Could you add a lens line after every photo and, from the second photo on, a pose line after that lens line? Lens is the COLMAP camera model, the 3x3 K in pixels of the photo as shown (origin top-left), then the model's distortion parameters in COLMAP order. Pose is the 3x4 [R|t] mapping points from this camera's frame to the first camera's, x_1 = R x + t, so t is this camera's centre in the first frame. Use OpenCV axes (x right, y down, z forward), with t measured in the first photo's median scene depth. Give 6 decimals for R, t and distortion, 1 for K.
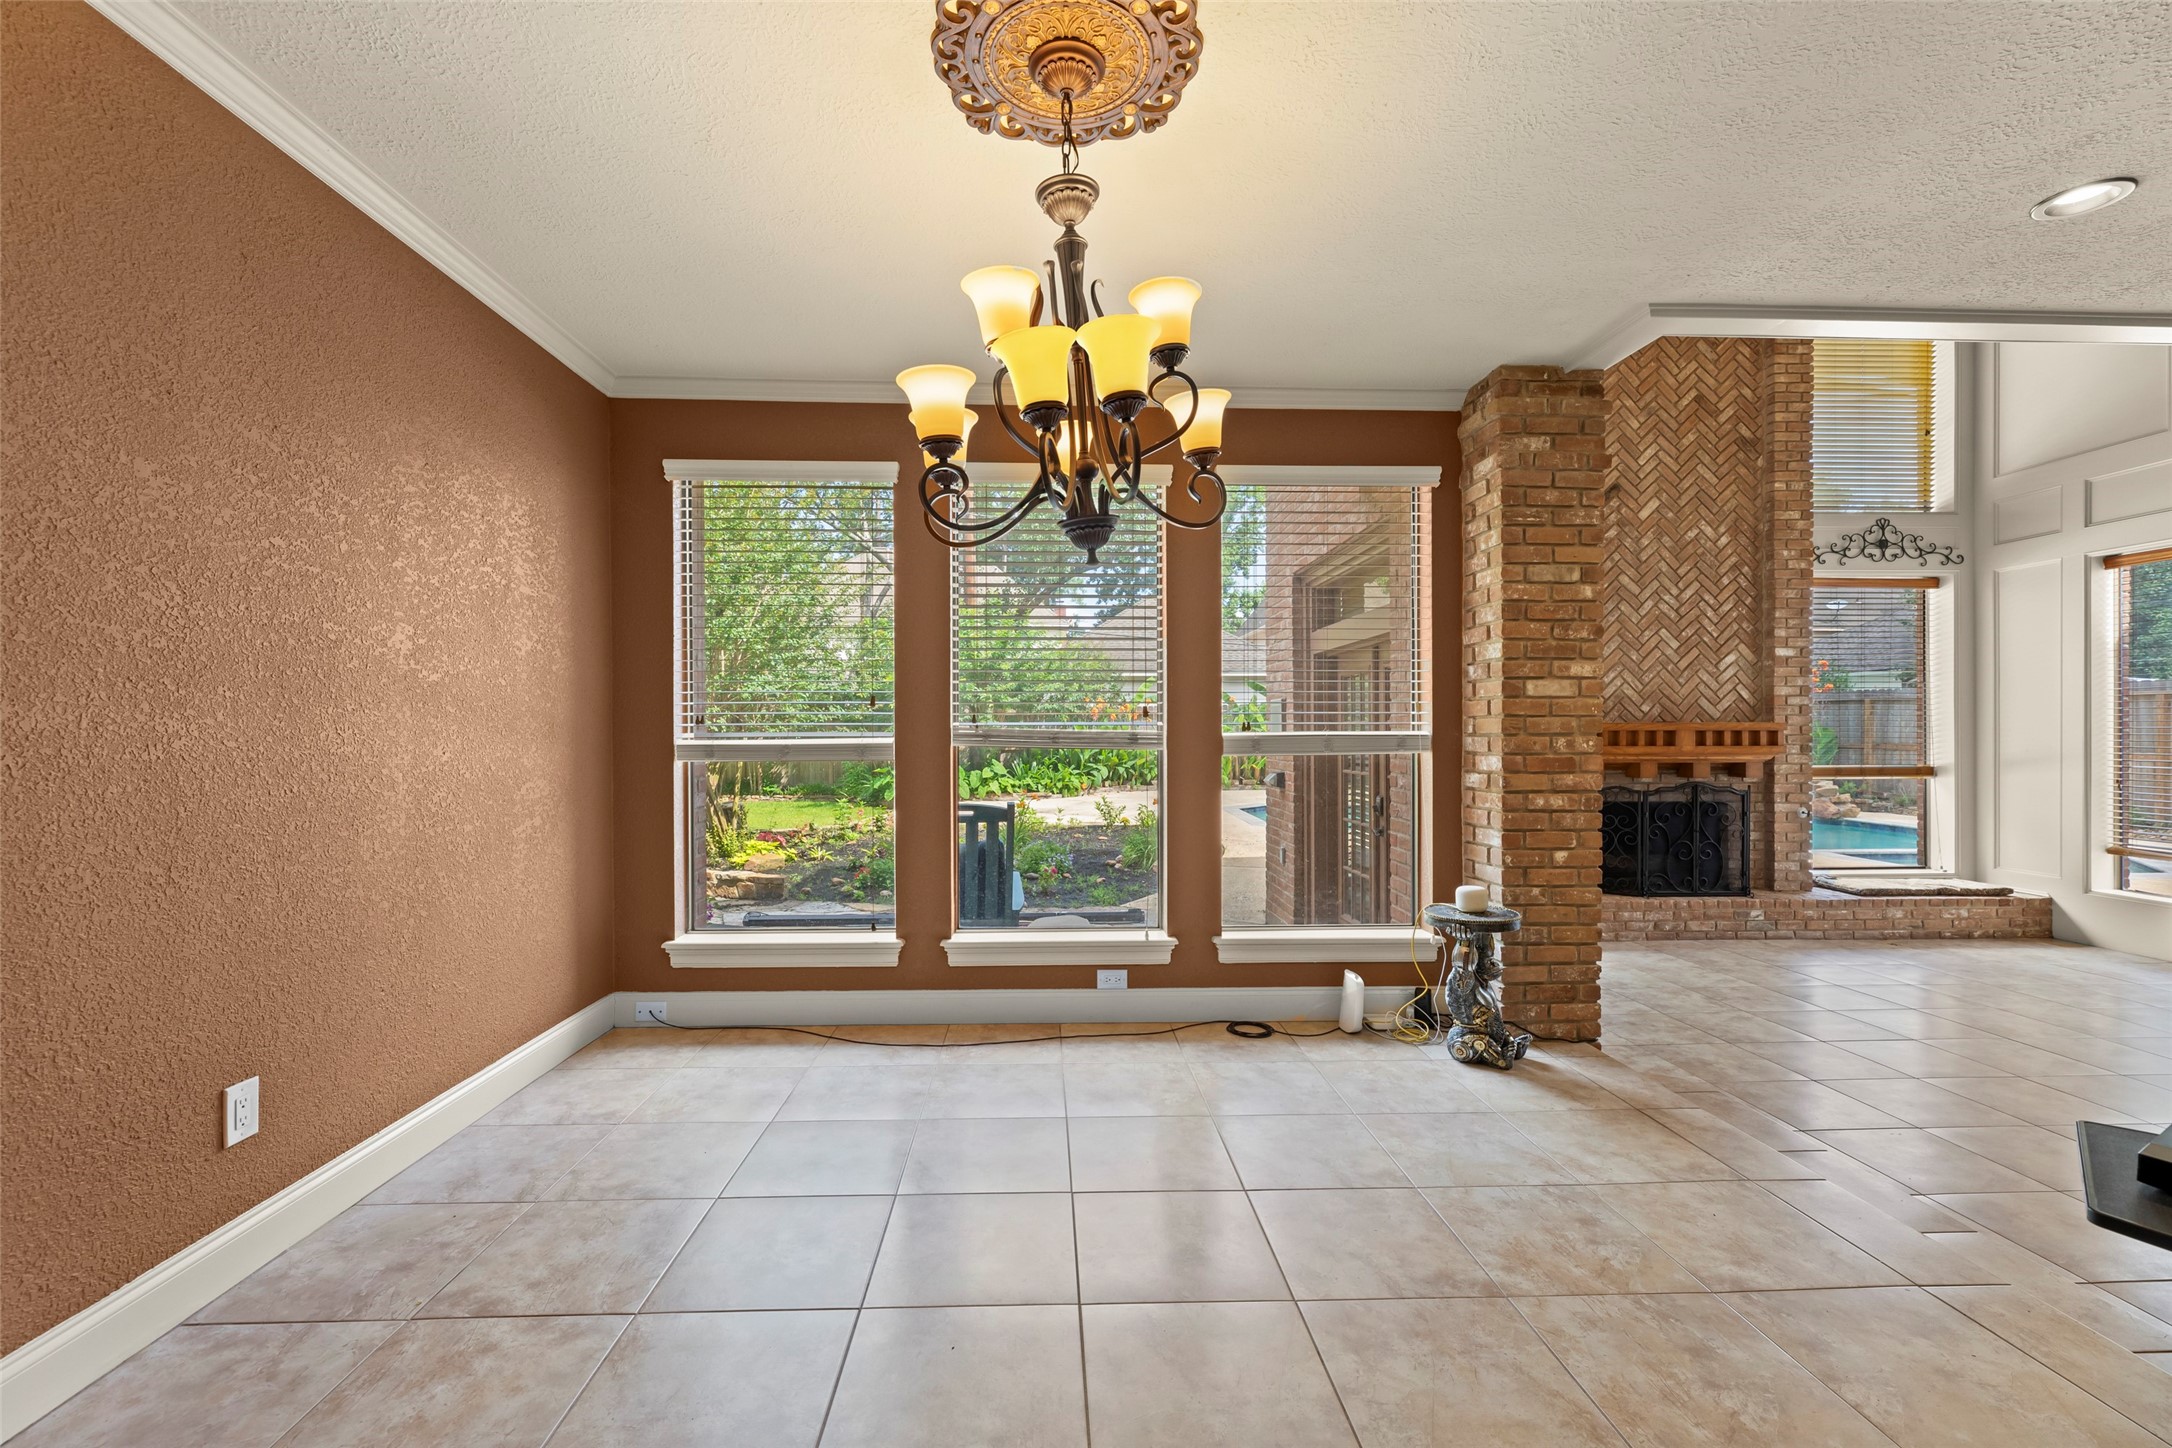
lens RADIAL K [[881.4, 0, 1083.6], [0, 881.4, 735.1], [0, 0, 1]] dist [0.001955, -0.000217]
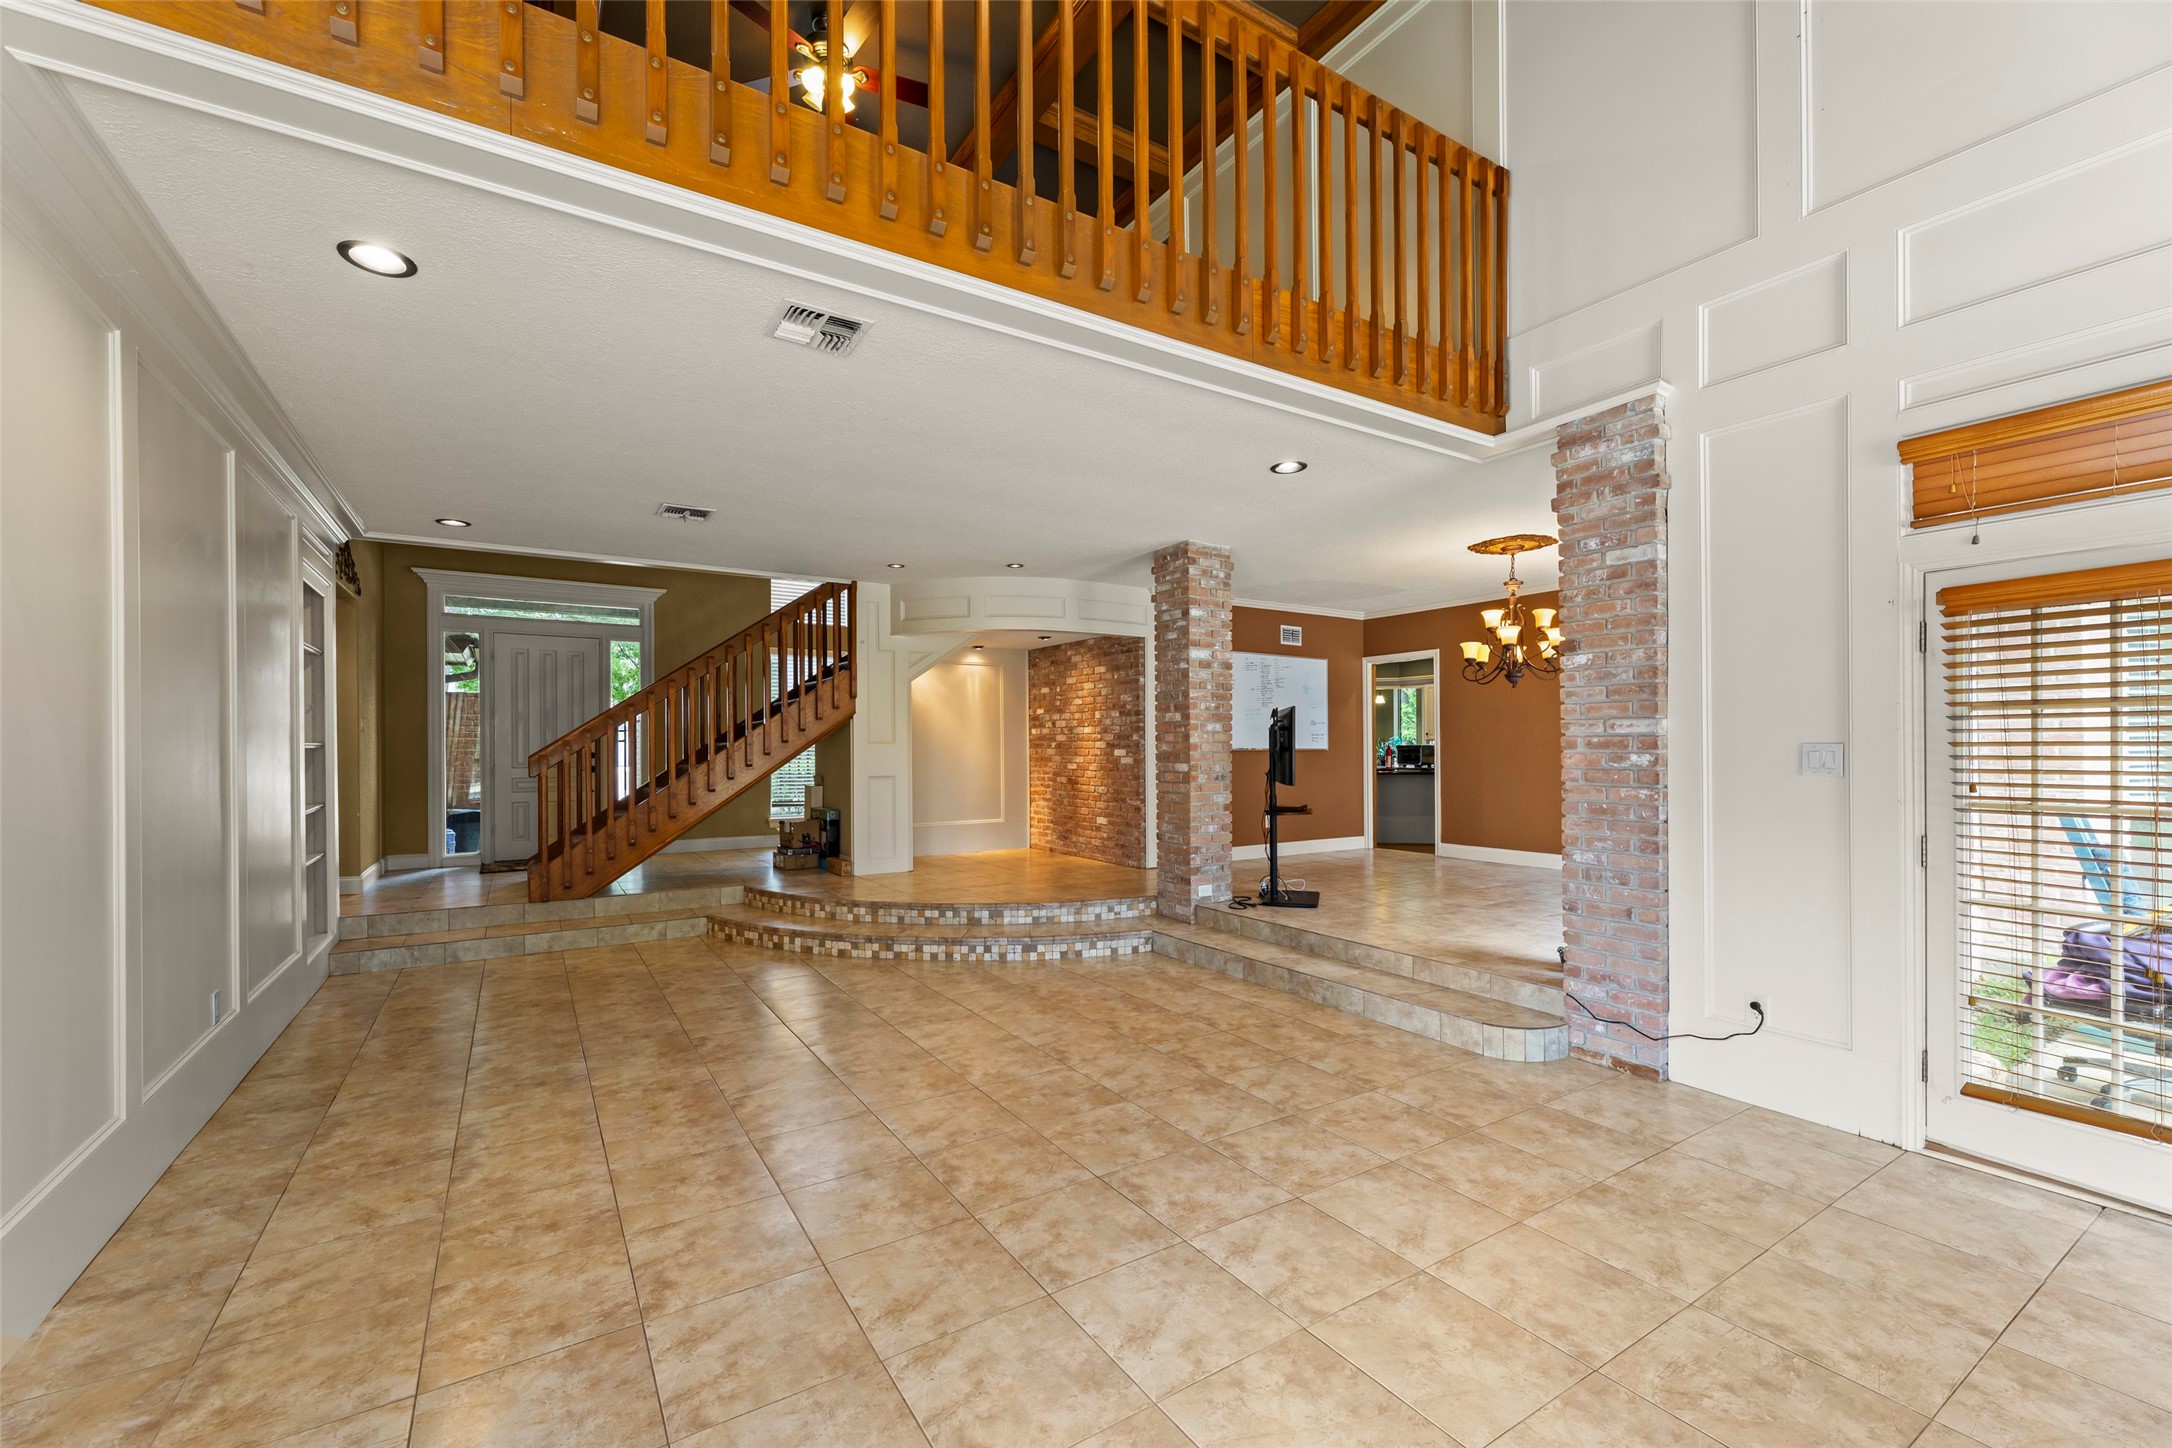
lens RADIAL K [[881.4, 0, 1058.7], [0, 881.4, 745.9], [0, 0, 1]] dist [0.001955, -0.000217]
pose [[-0.873293, 0.004723, -0.487173, 1.008893], [0.003561, 0.999988, 0.003313, 0.004674], [0.487183, 0.001158, -0.873299, 0.982058]]
